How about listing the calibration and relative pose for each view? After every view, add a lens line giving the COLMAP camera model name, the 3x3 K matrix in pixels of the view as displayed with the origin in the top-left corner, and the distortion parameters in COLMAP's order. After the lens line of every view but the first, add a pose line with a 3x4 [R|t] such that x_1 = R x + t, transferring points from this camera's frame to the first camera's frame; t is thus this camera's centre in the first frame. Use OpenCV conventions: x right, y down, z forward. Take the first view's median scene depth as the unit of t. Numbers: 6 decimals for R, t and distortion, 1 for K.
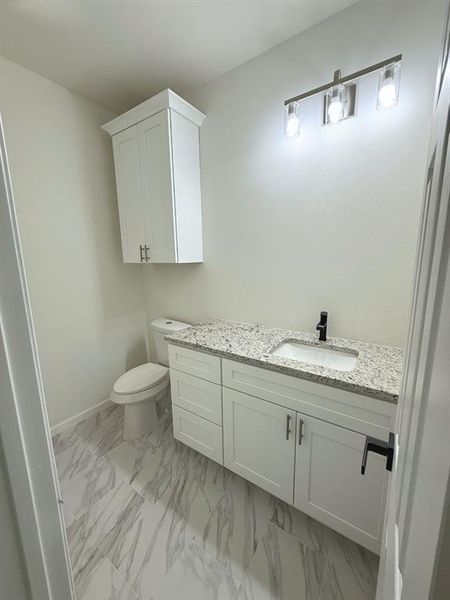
lens RADIAL K [[242.6, 0, 227.3], [0, 242.6, 300.5], [0, 0, 1]] dist [0.007404, 0.000197]
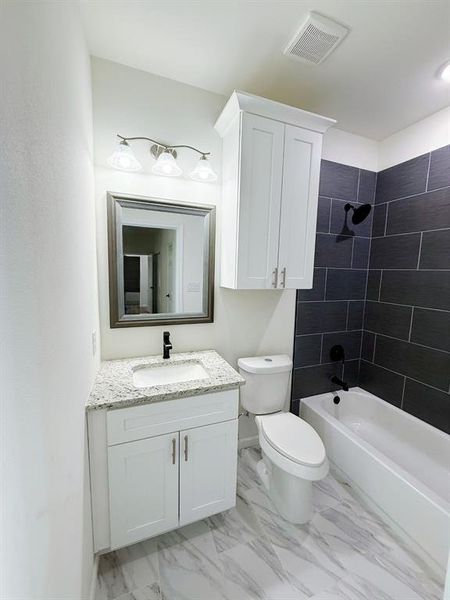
lens RADIAL K [[226.8, 0, 223.2], [0, 226.8, 307.5], [0, 0, 1]] dist [-0.000709, -0.000023]
pose [[0.558794, -0.070190, 0.826331, -0.364047], [0.124045, 0.992277, 0.000403, -0.041001], [-0.819977, 0.102277, 0.563185, 0.251041]]
